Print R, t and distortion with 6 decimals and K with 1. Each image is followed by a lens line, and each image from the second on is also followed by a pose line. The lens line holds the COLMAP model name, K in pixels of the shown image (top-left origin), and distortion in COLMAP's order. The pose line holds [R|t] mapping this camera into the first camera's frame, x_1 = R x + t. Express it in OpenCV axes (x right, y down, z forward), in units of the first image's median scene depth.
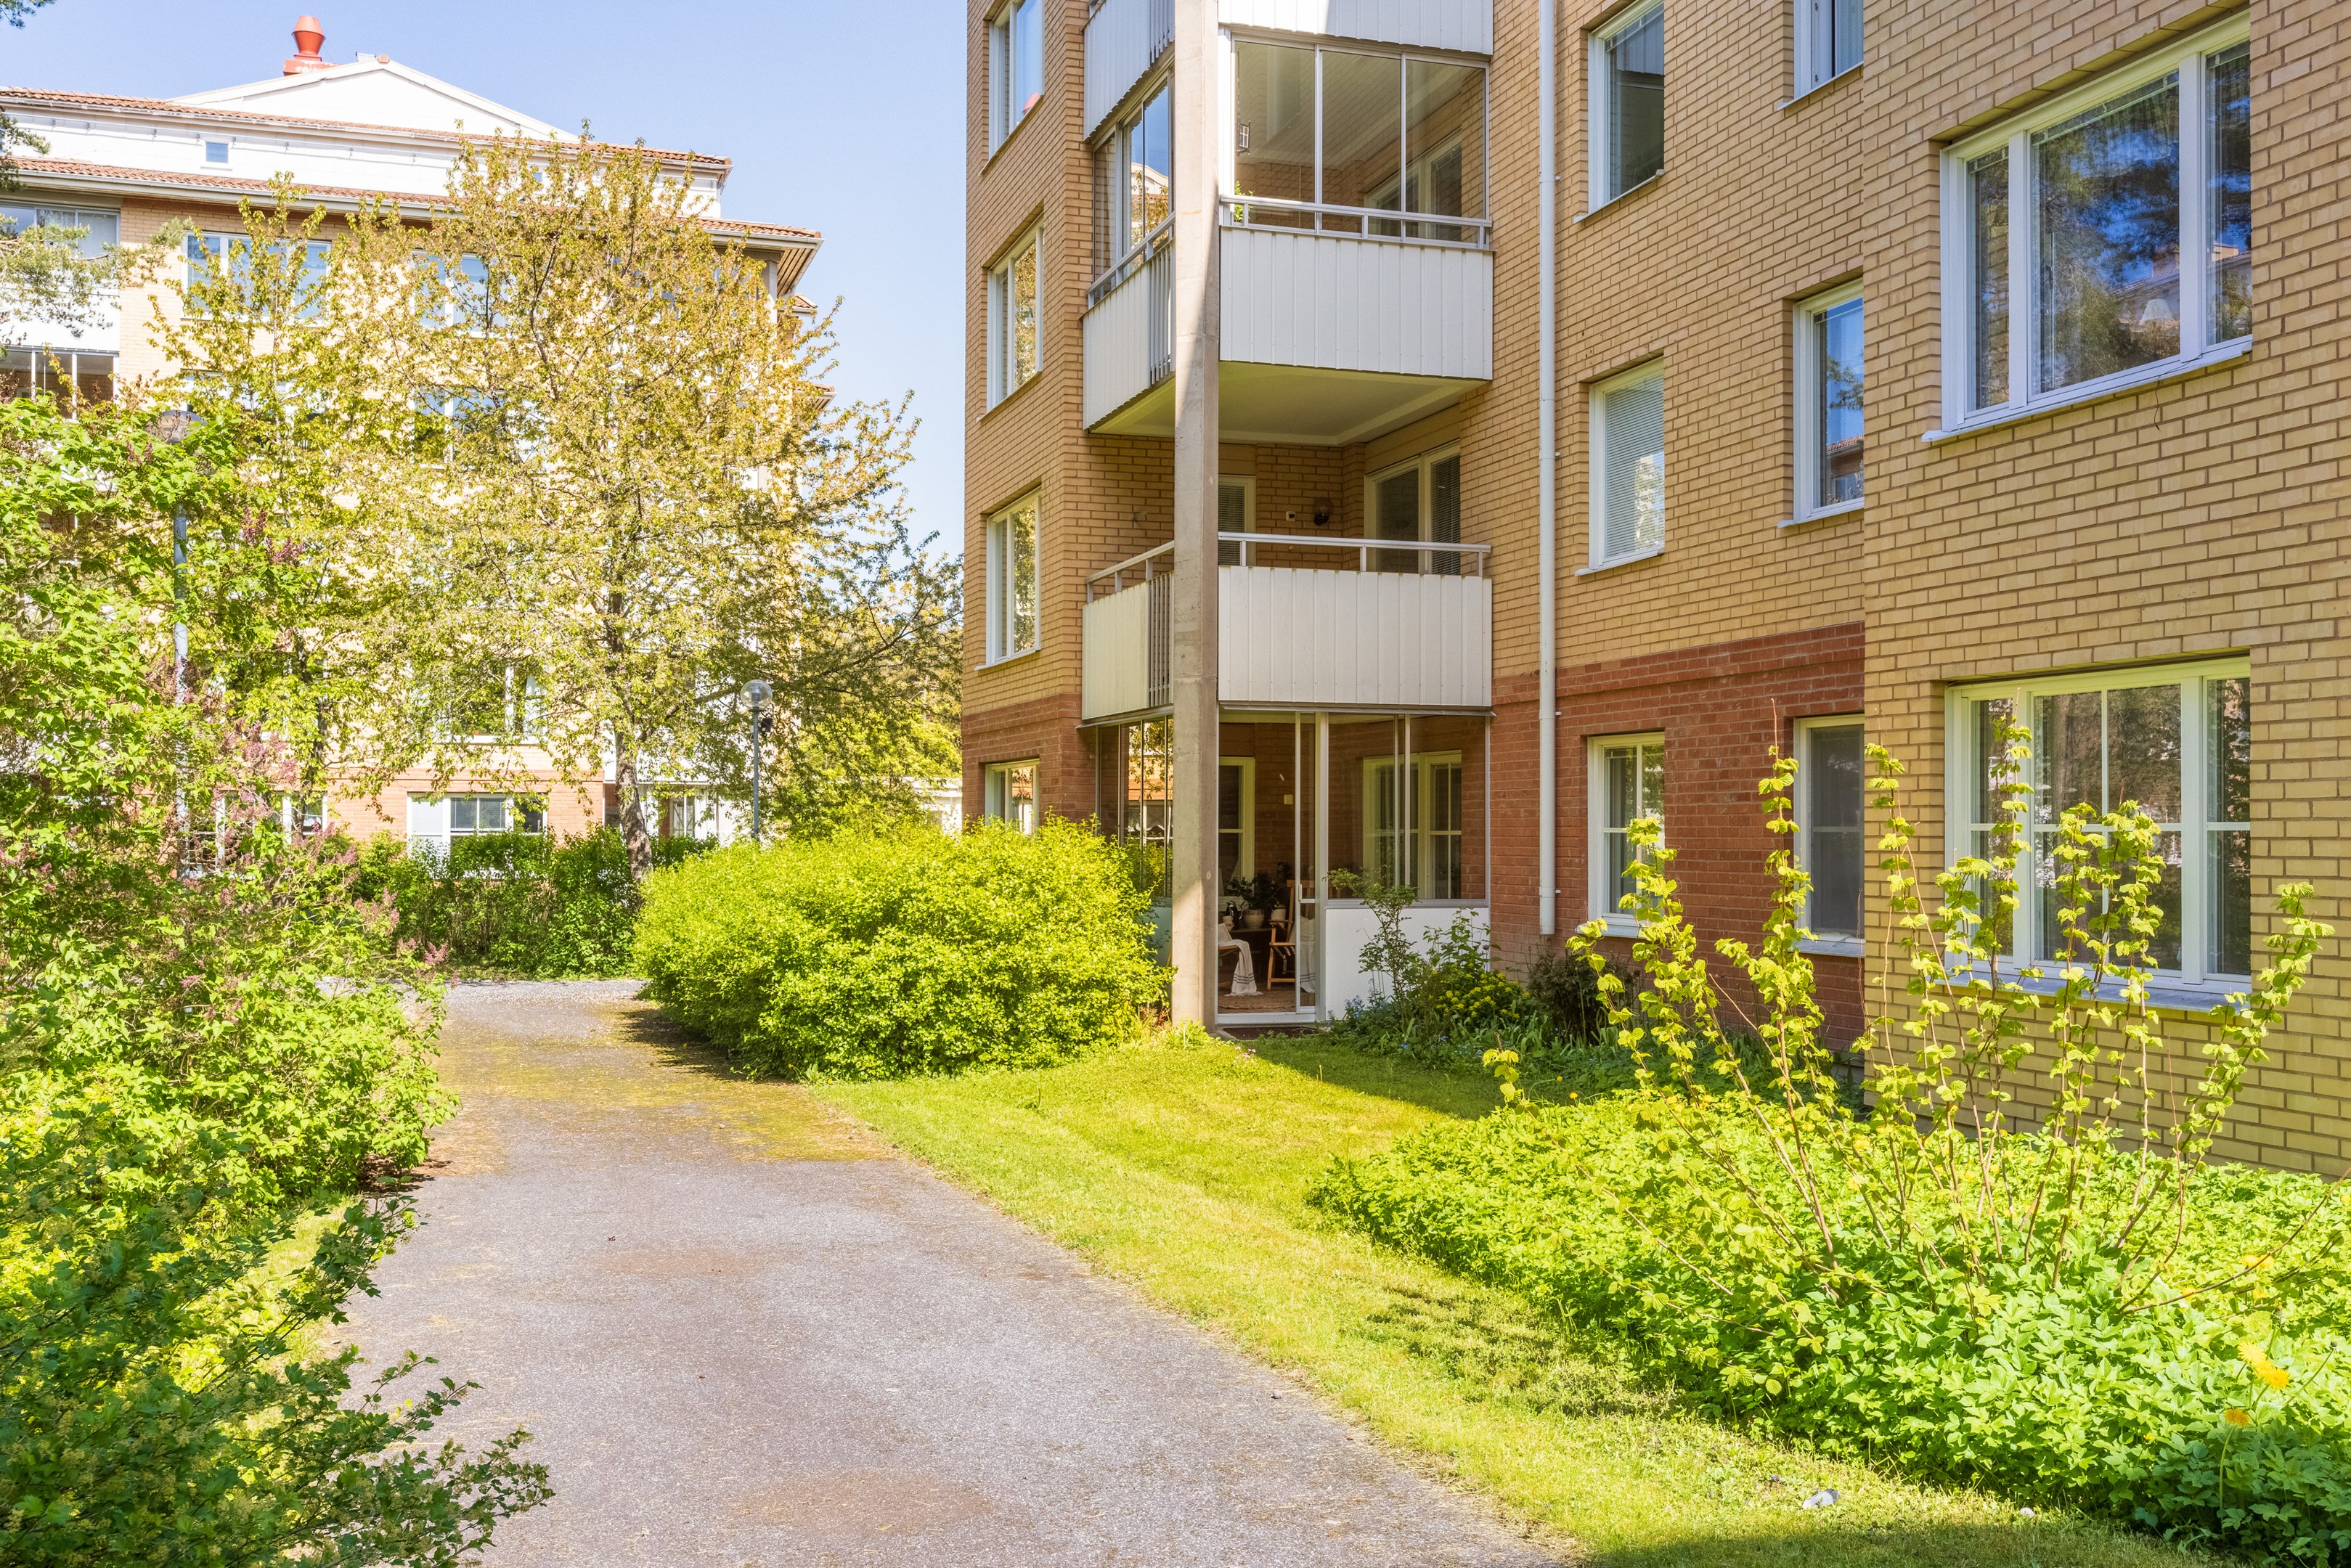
lens RADIAL K [[2169.6, 0, 1182.7], [0, 2169.6, 785.5], [0, 0, 1]] dist [-0.139890, 0.000000]
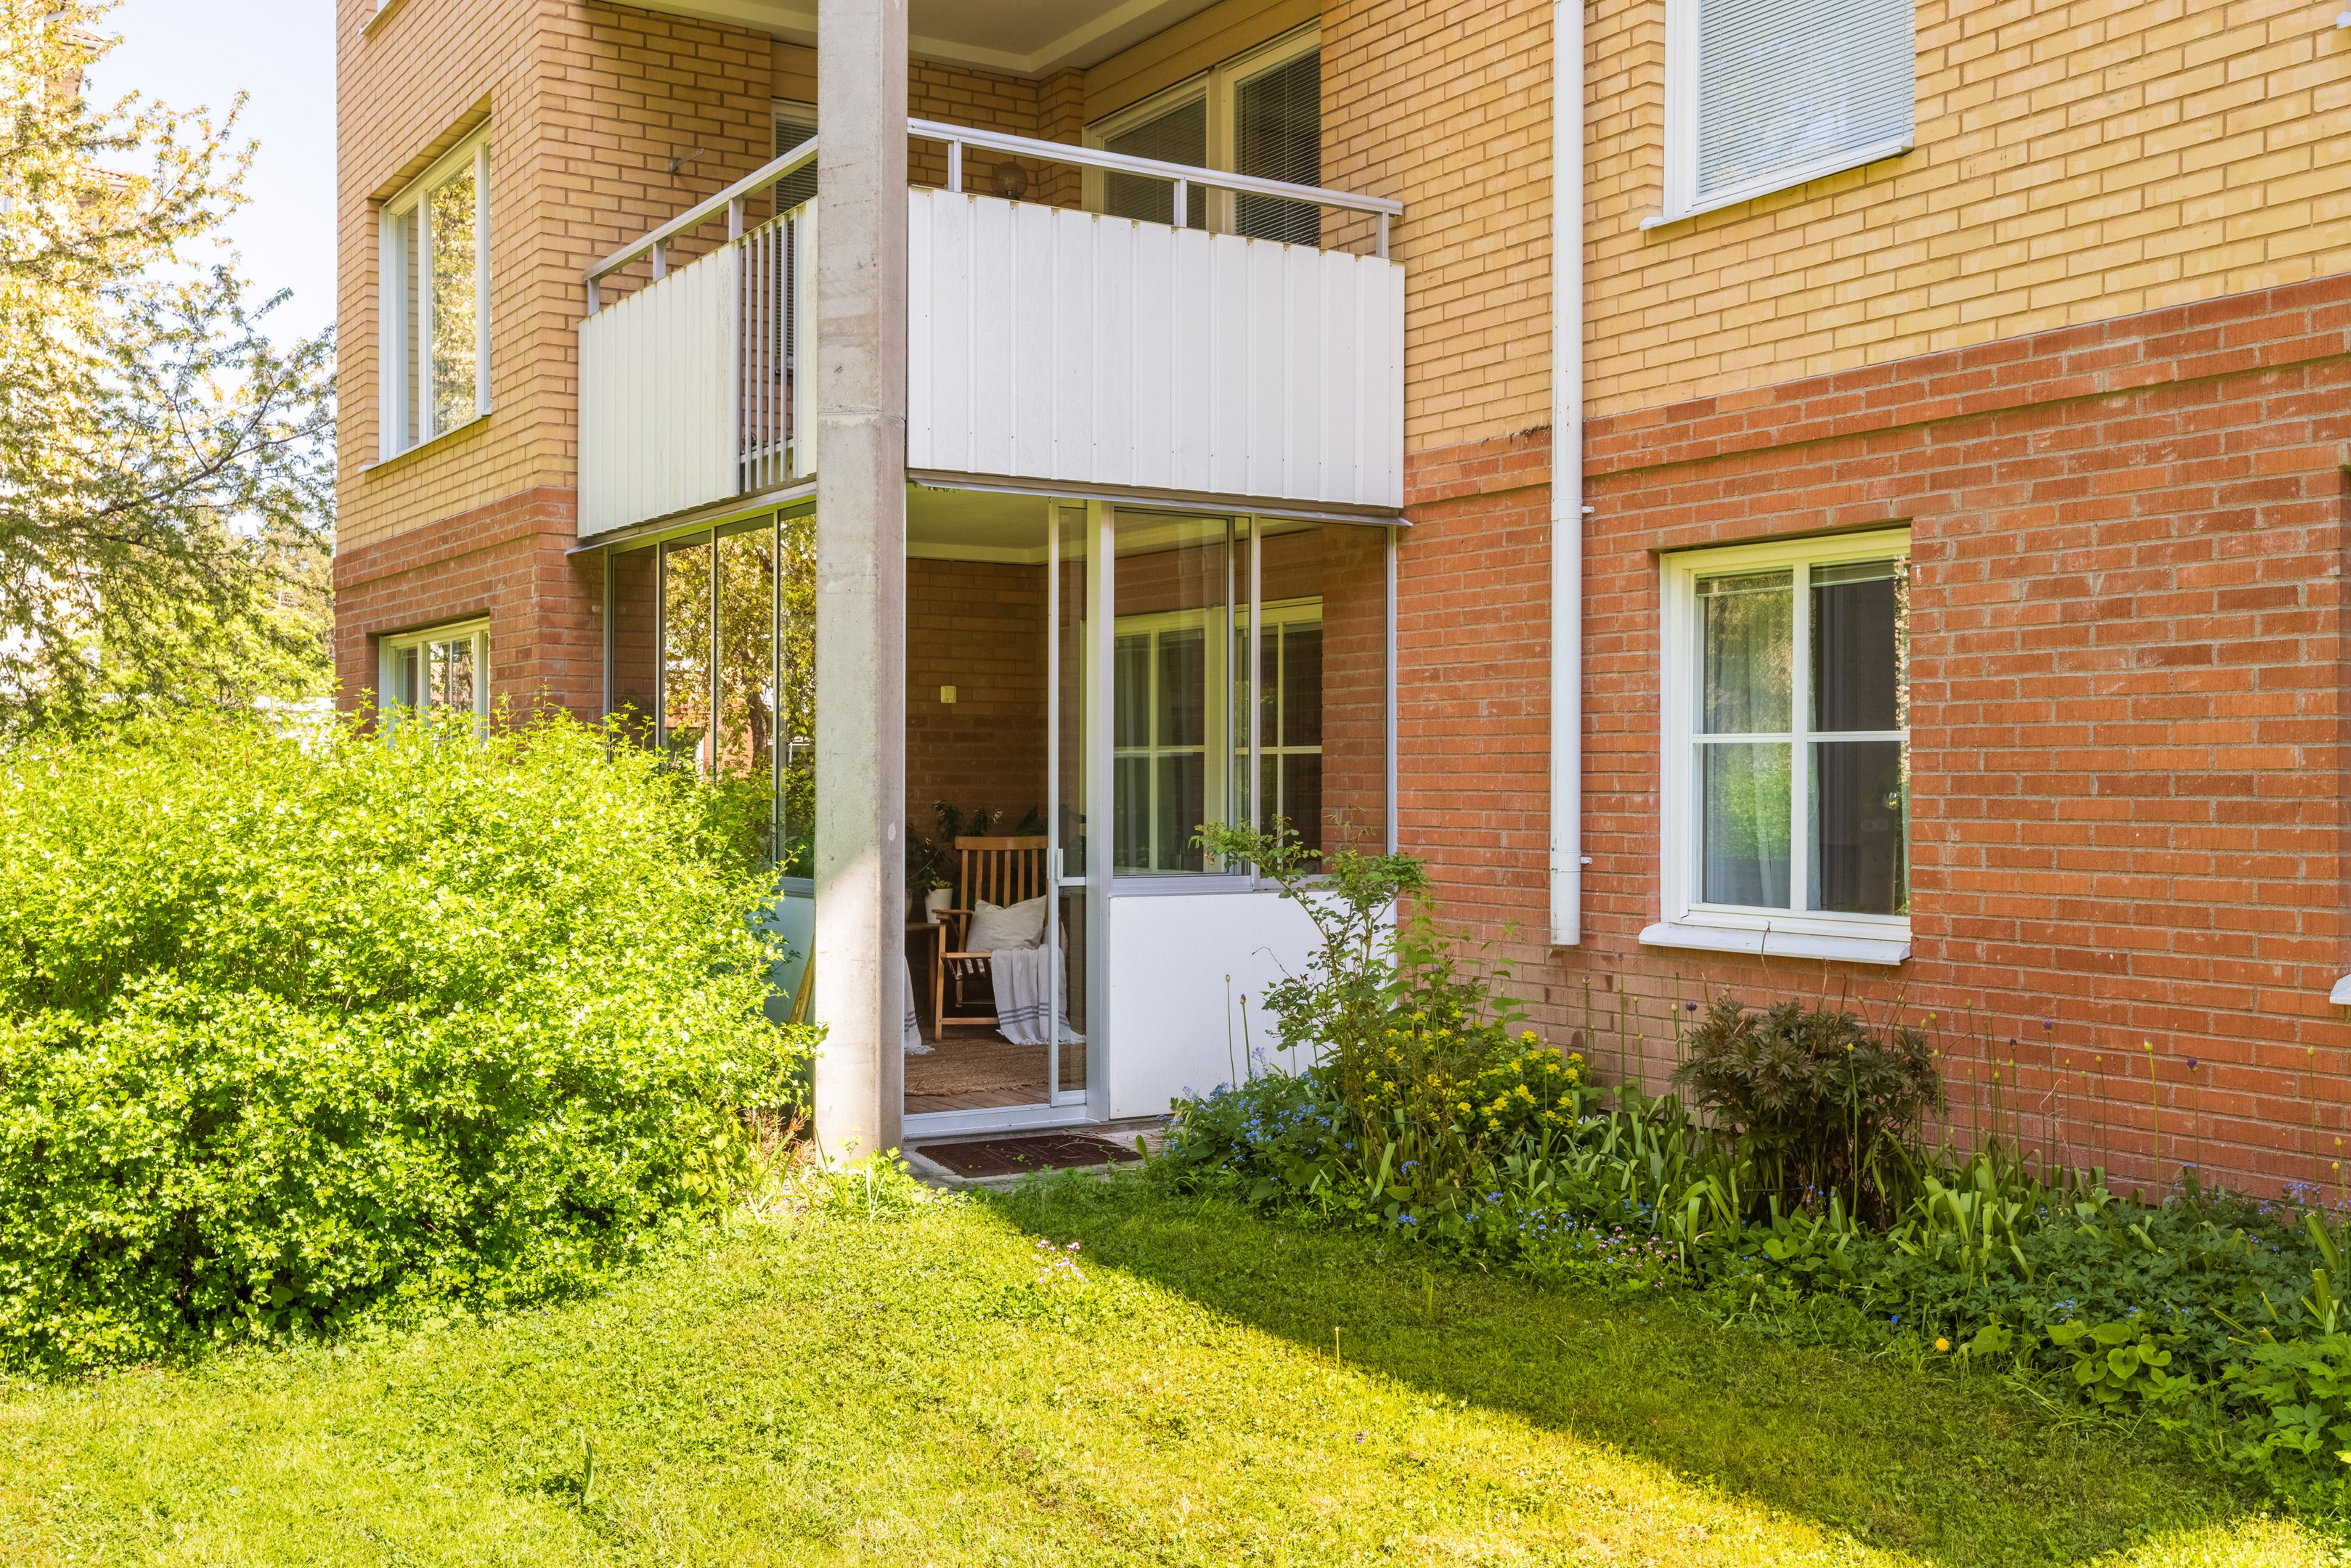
lens RADIAL K [[2369.8, 0, 1157.2], [0, 2369.8, 780.9], [0, 0, 1]] dist [0.018695, 0.000000]
pose [[0.972347, 0.000229, 0.233542, -0.052638], [-0.006179, 0.999675, 0.024746, 0.016831], [-0.233461, -0.025504, 0.972032, 0.474696]]
